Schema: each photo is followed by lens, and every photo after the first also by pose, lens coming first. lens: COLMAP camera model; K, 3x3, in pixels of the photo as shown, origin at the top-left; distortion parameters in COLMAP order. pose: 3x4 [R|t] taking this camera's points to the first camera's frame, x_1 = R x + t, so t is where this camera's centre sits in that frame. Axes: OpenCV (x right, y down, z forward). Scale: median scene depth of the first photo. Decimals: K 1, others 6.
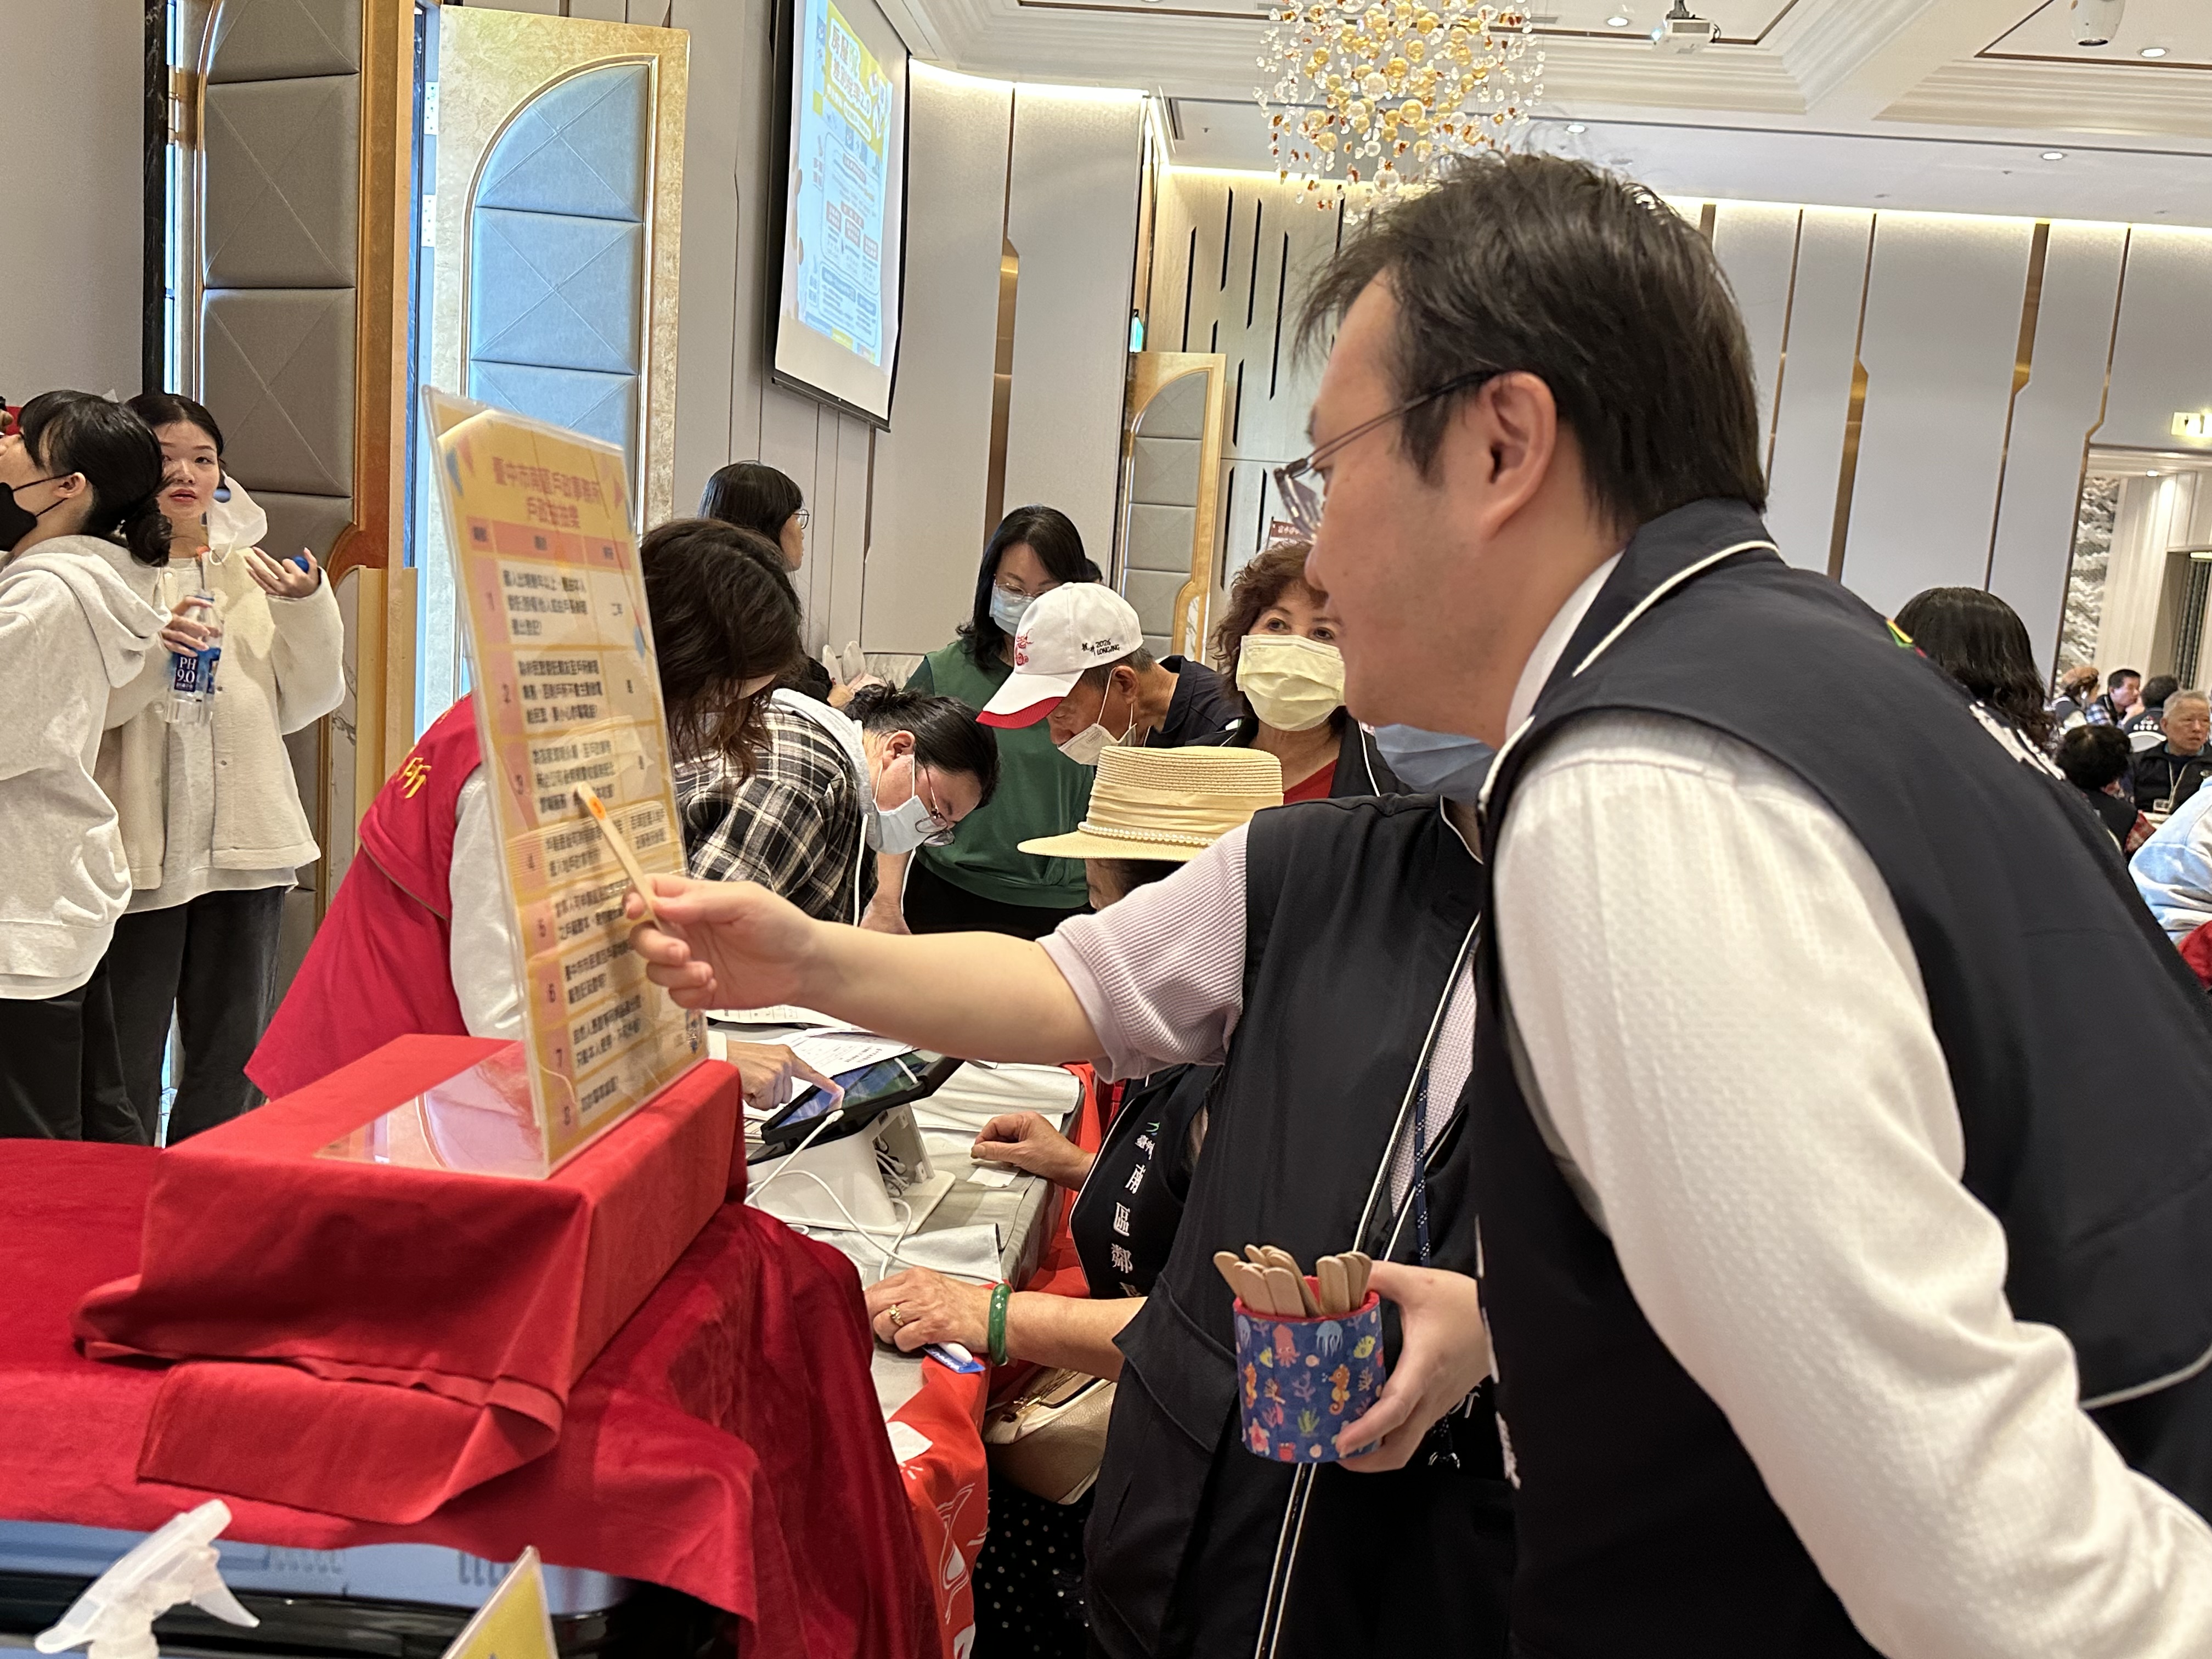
lens RADIAL K [[1913.0, 0, 1097.0], [0, 1913.0, 851.9], [0, 0, 1]] dist [0.100706, -0.153101]
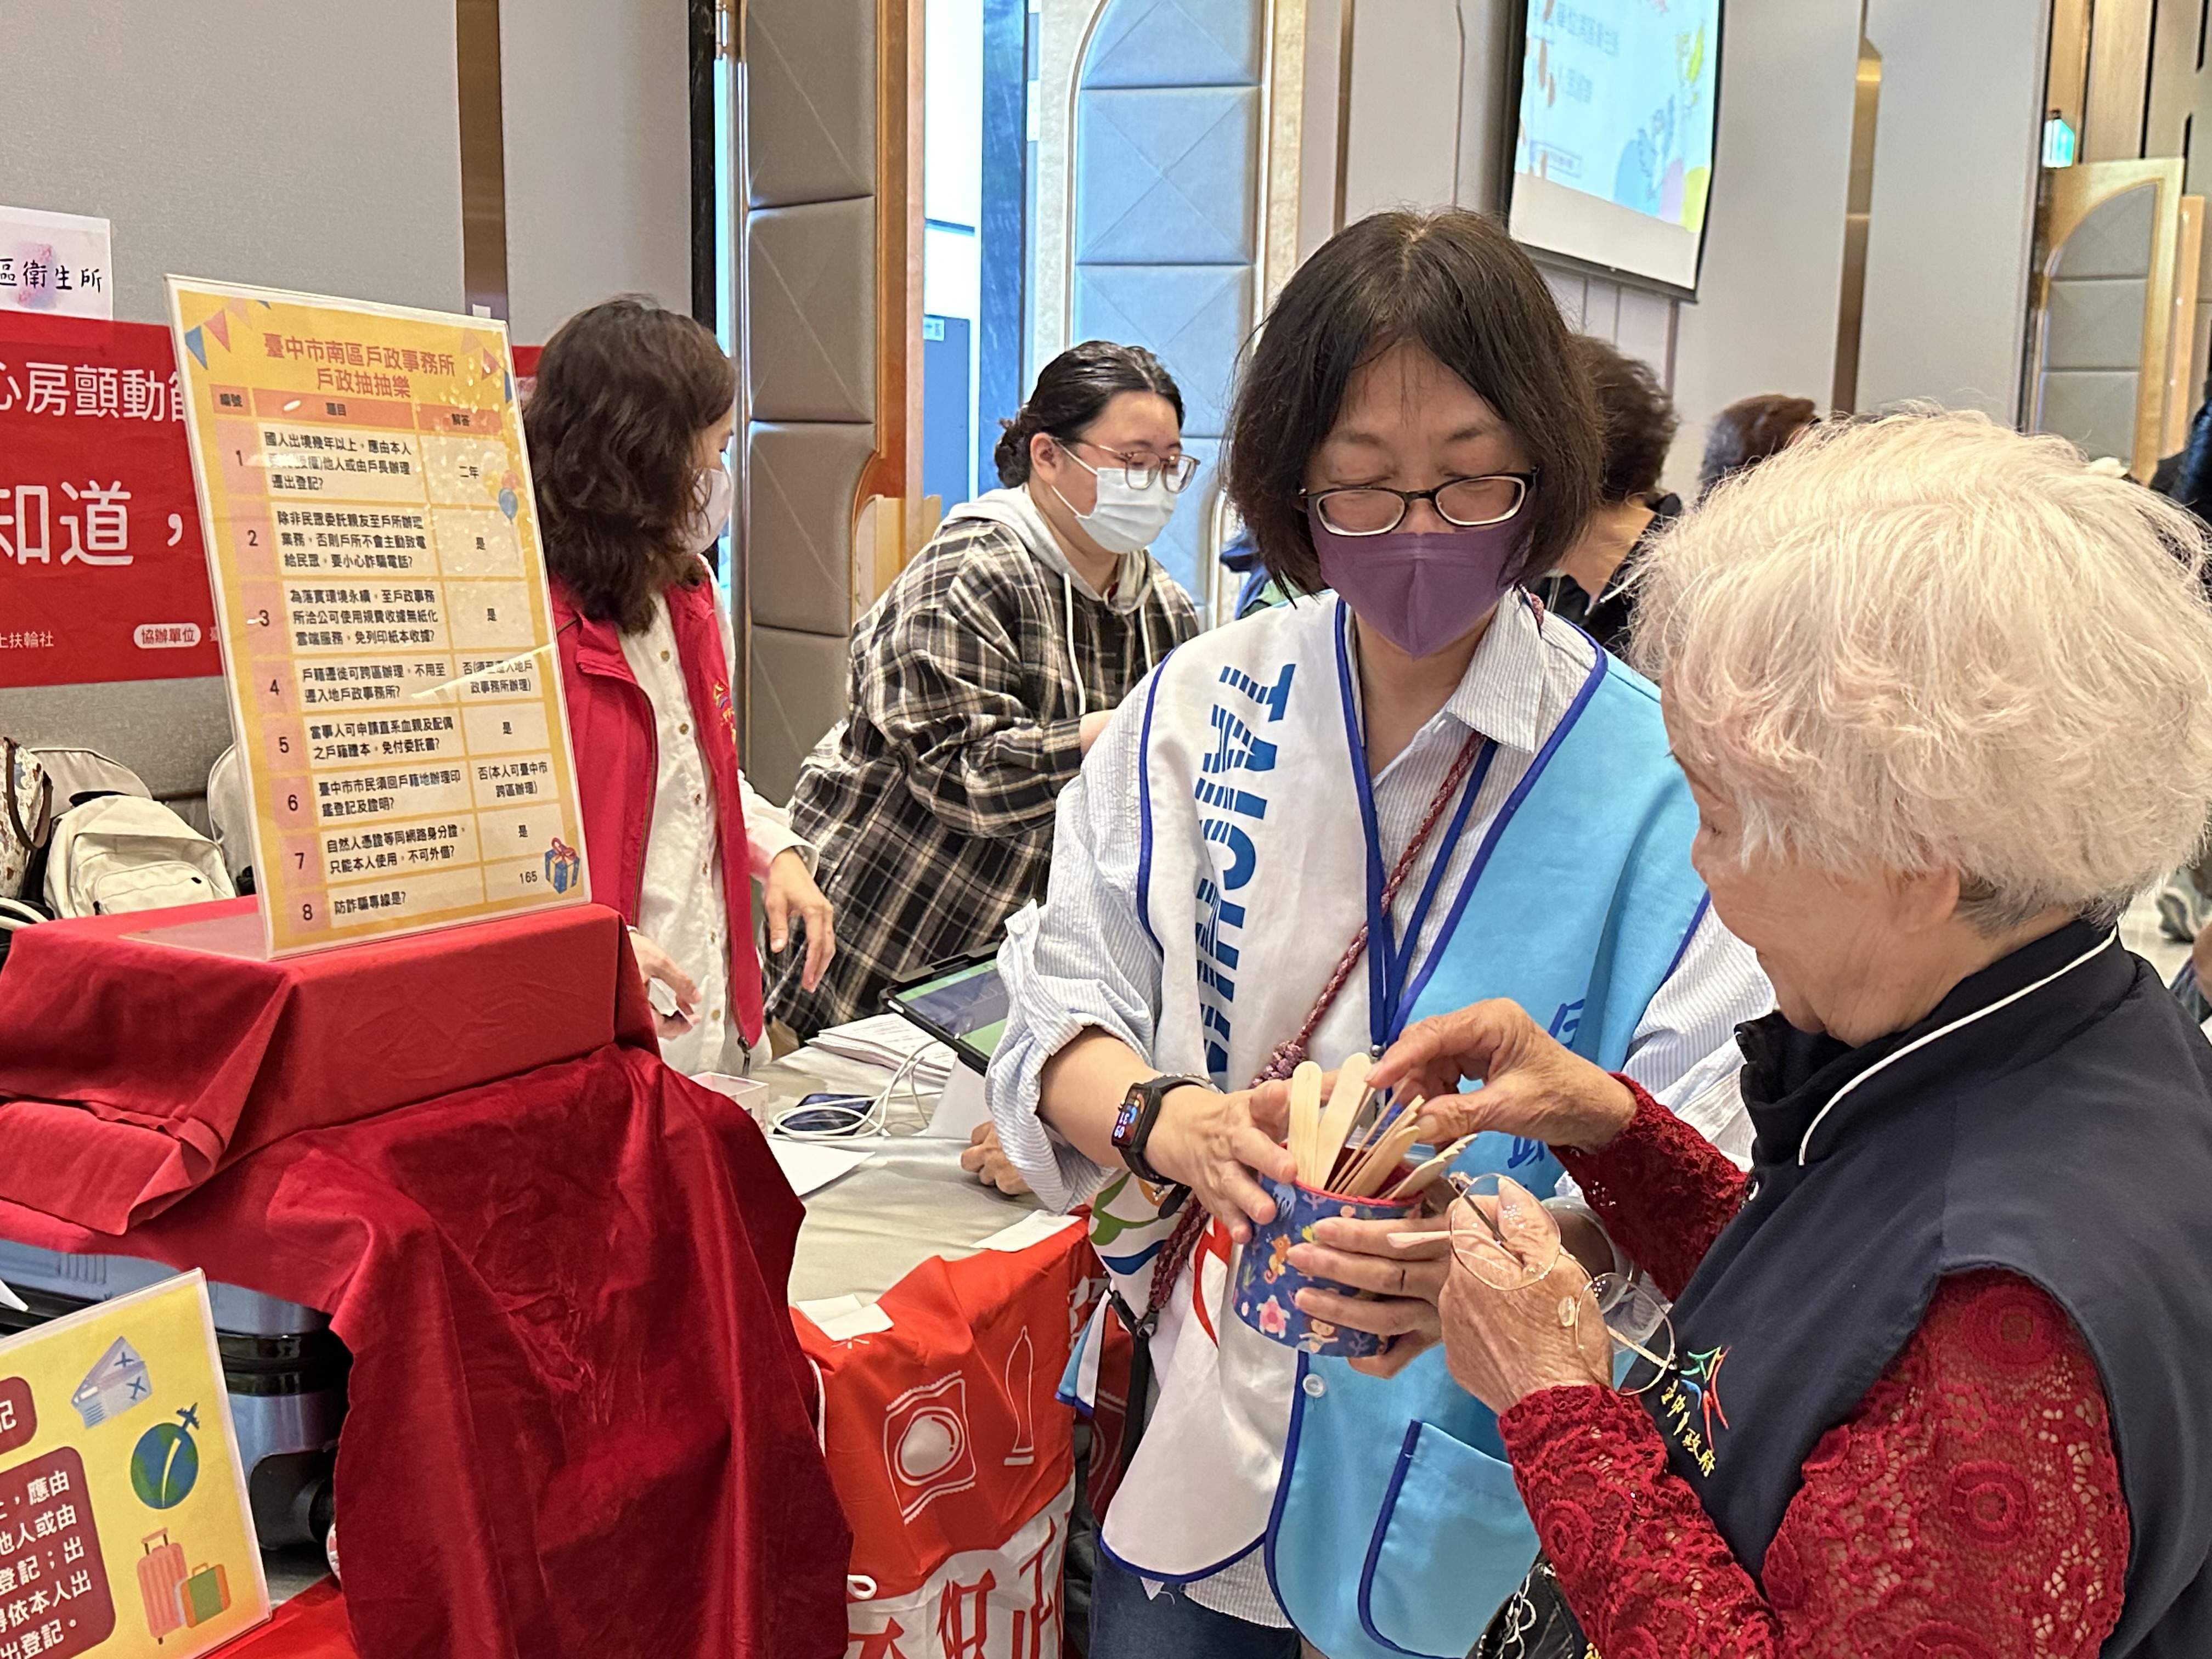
lens RADIAL K [[2425.2, 0, 1109.2], [0, 2425.2, 848.5], [0, 0, 1]] dist [0.083111, 0.000000]
pose [[0.923646, 0.007866, -0.383166, 0.517001], [-0.009482, 0.999952, -0.002331, 0.072065], [0.383129, 0.005786, 0.923677, -0.106079]]
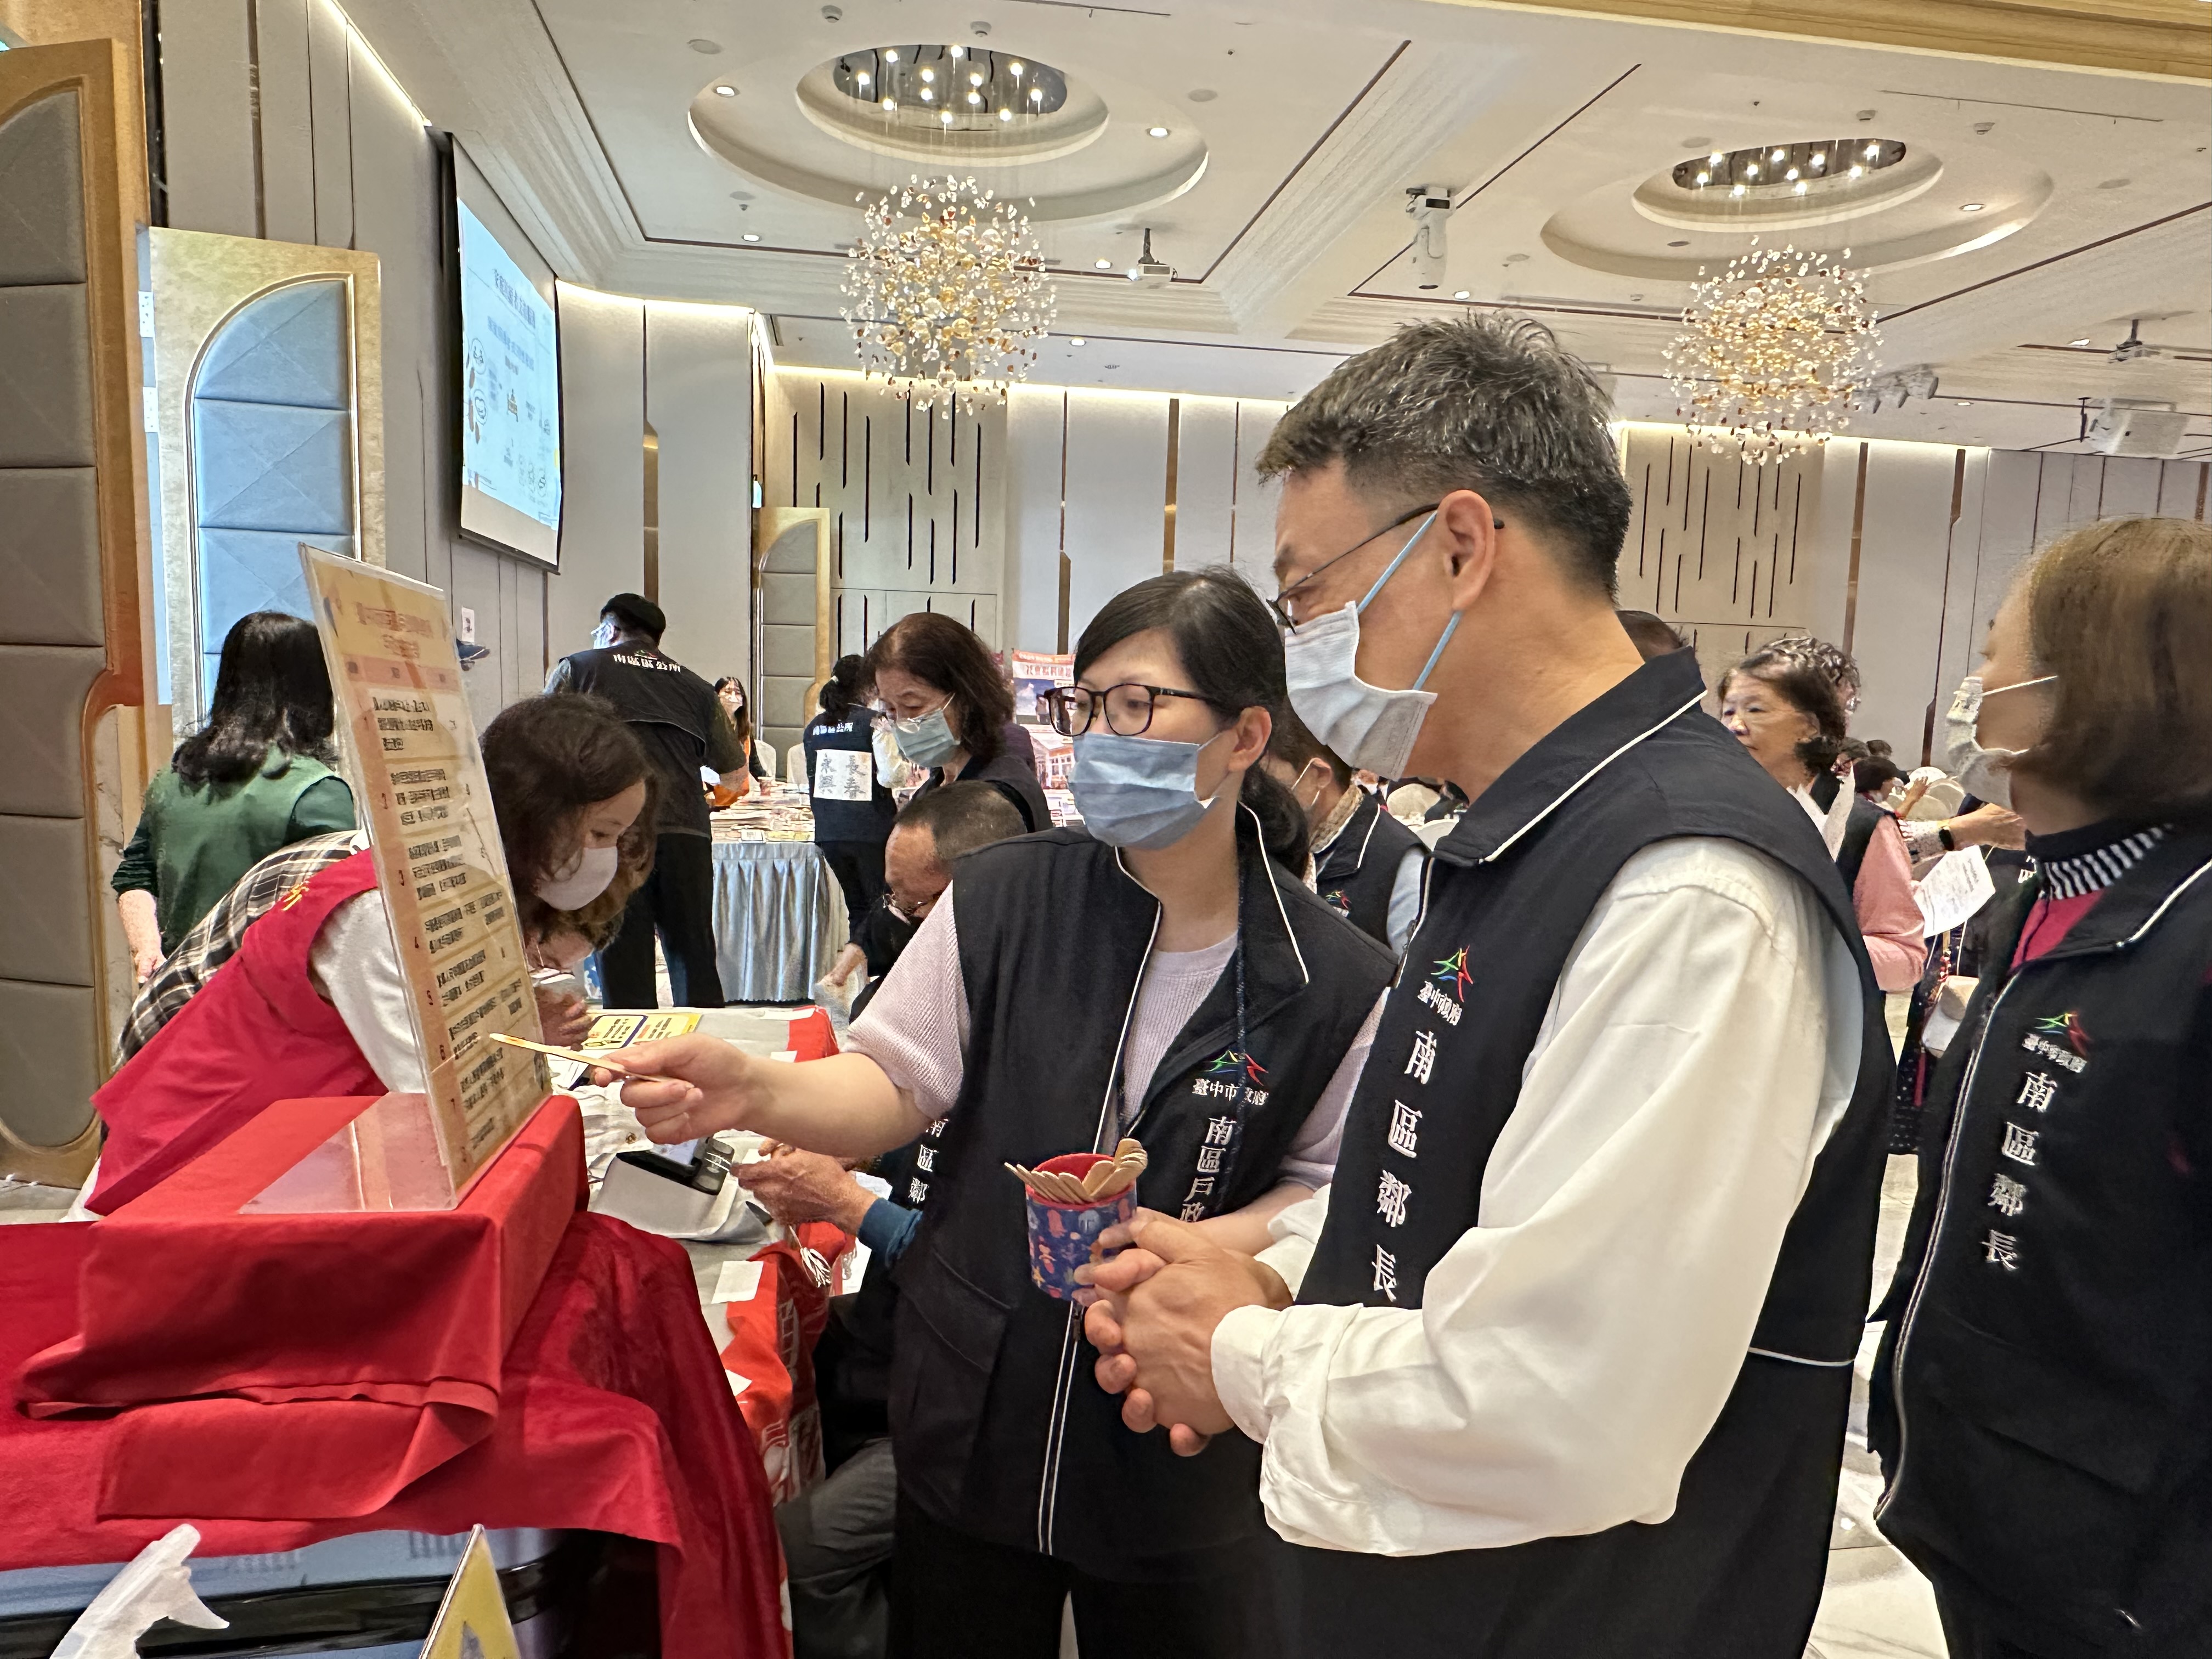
lens RADIAL K [[1466.5, 0, 1092.5], [0, 1466.5, 875.1], [0, 0, 1]] dist [0.012759, -0.007878]
pose [[0.970262, -0.074287, 0.230377, -0.070083], [0.076138, 0.997097, 0.000857, -0.004045], [-0.229772, 0.016709, 0.973101, 0.020319]]
